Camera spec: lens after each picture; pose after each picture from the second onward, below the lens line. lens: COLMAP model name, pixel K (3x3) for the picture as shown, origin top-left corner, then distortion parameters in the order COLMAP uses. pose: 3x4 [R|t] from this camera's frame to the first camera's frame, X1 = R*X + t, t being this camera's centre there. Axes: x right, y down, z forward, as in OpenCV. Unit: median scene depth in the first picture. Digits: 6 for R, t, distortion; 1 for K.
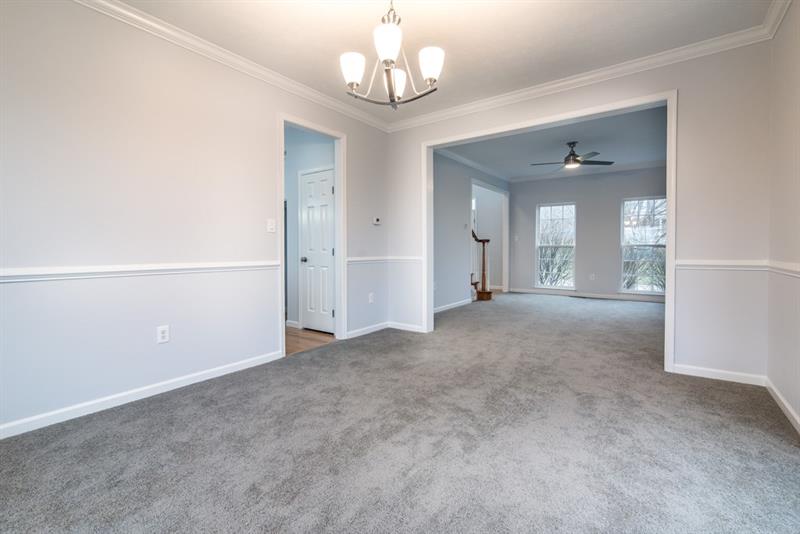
lens RADIAL K [[359.4, 0, 397.4], [0, 359.4, 267.9], [0, 0, 1]] dist [0.017181, -0.000022]
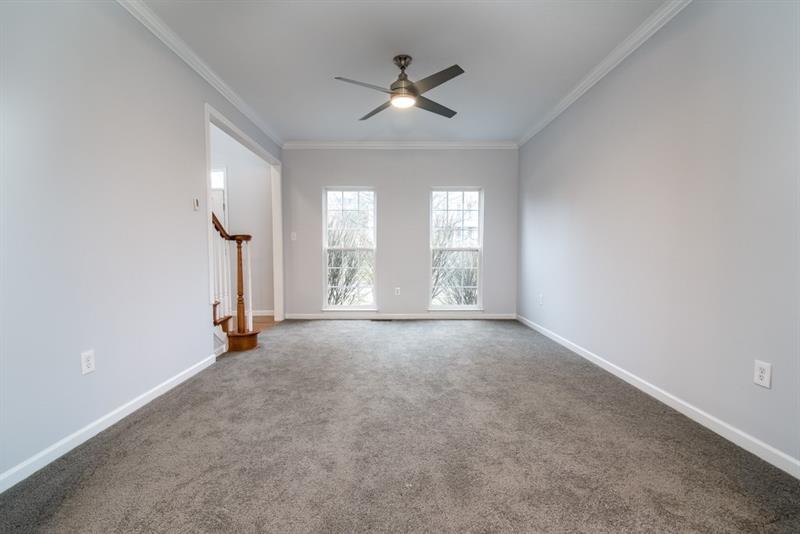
lens RADIAL K [[359.4, 0, 397.4], [0, 359.4, 267.9], [0, 0, 1]] dist [0.017181, -0.000022]
pose [[0.803403, -0.022642, 0.595005, 0.110305], [0.029704, 0.999557, -0.002070, -0.022785], [-0.594694, 0.019337, 0.803720, 0.434239]]
